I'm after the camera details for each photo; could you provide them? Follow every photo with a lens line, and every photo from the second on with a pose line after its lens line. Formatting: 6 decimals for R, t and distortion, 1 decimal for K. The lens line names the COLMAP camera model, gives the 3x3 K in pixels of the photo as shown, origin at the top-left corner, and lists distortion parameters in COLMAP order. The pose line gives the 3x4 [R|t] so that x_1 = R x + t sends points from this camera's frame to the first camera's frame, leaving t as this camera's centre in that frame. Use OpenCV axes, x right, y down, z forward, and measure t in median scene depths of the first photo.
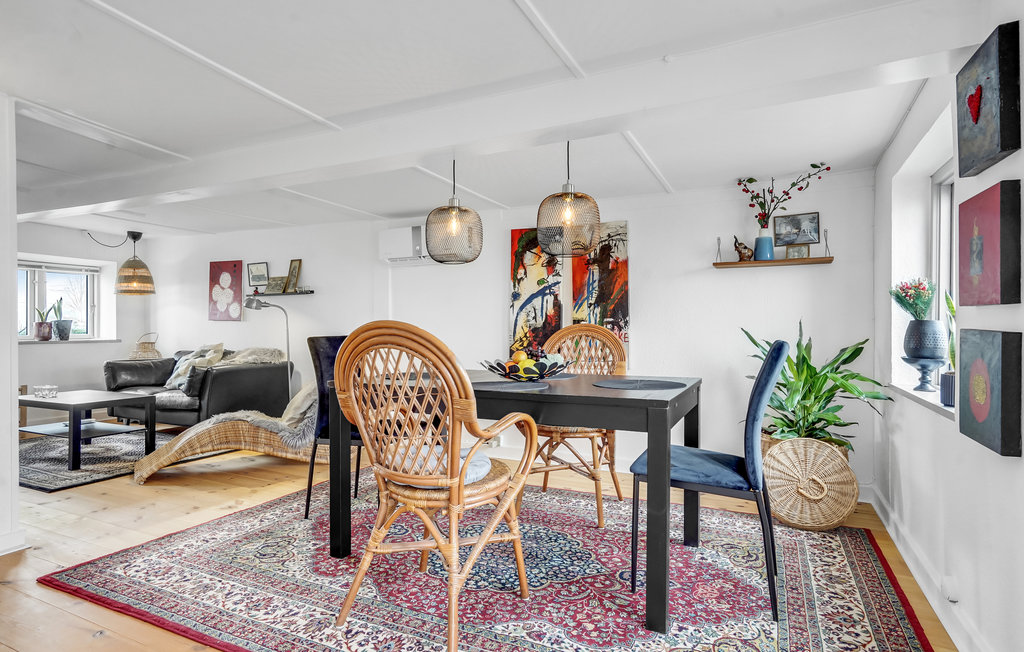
lens RADIAL K [[547.4, 0, 510.8], [0, 547.4, 326.9], [0, 0, 1]] dist [0.000753, 0.000040]
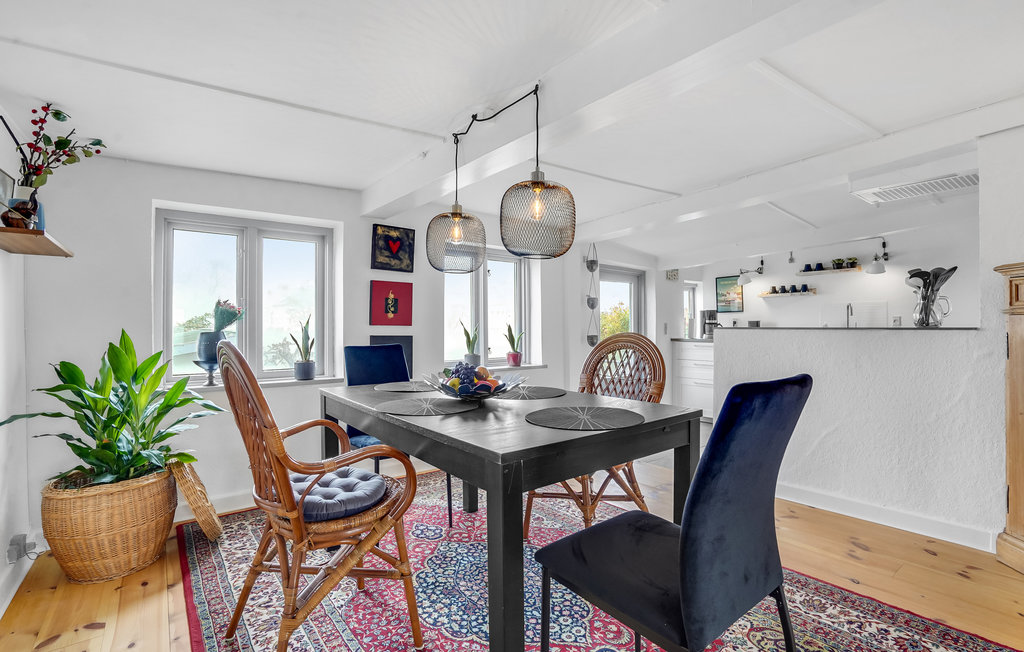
lens RADIAL K [[470.8, 0, 509.5], [0, 470.8, 324.7], [0, 0, 1]] dist [-0.000764, -0.000061]
pose [[-0.889120, 0.002712, 0.457667, -0.400015], [0.003046, 0.999995, -0.000008, -0.025789], [-0.457665, 0.001387, -0.889124, 1.737977]]
